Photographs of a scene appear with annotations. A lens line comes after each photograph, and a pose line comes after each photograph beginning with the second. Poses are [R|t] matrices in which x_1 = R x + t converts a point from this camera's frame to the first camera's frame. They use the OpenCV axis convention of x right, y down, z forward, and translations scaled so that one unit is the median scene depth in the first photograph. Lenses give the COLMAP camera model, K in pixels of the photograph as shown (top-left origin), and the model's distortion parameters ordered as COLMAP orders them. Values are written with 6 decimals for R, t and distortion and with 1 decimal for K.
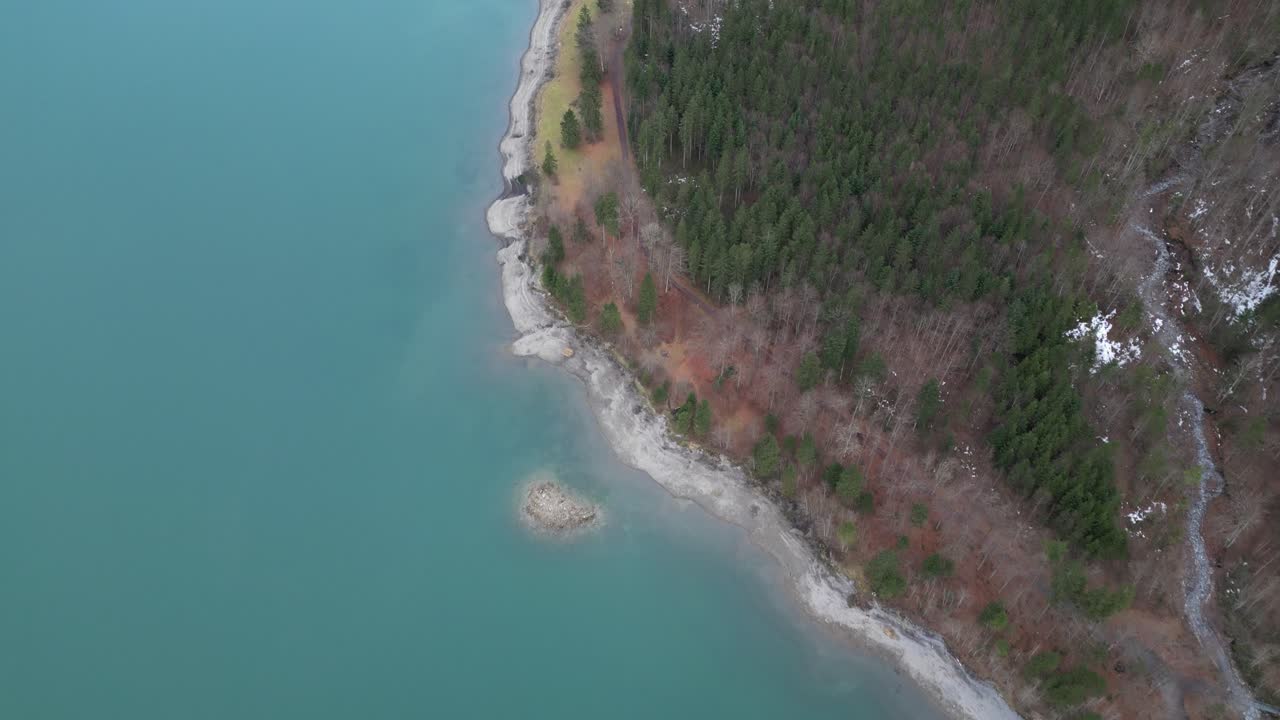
lens RADIAL K [[961.3, 0, 640.8], [0, 961.3, 358.0], [0, 0, 1]] dist [0.111317, -0.012049]
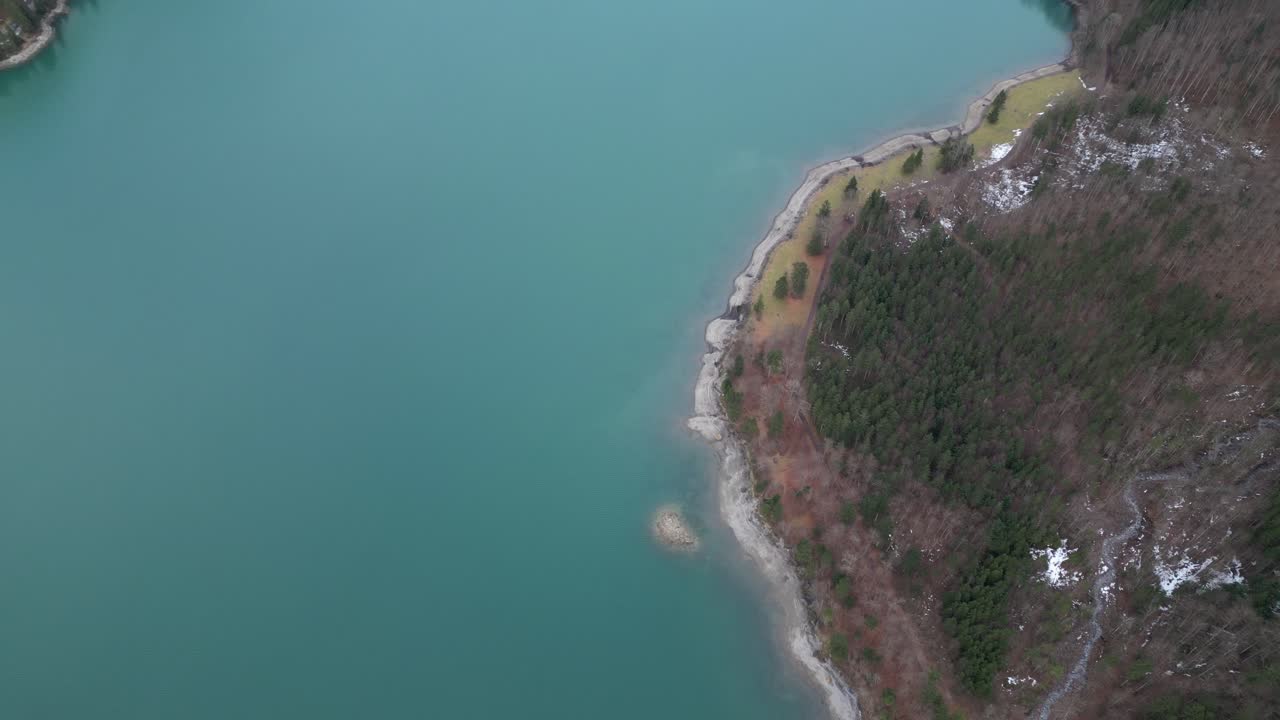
lens RADIAL K [[961.3, 0, 640.4], [0, 961.3, 362.6], [0, 0, 1]] dist [0.111317, -0.012049]
pose [[0.908960, 0.338279, -0.243639, 0.154310], [-0.326637, 0.941046, 0.087984, -0.223329], [0.259038, -0.000393, 0.965867, -0.571131]]
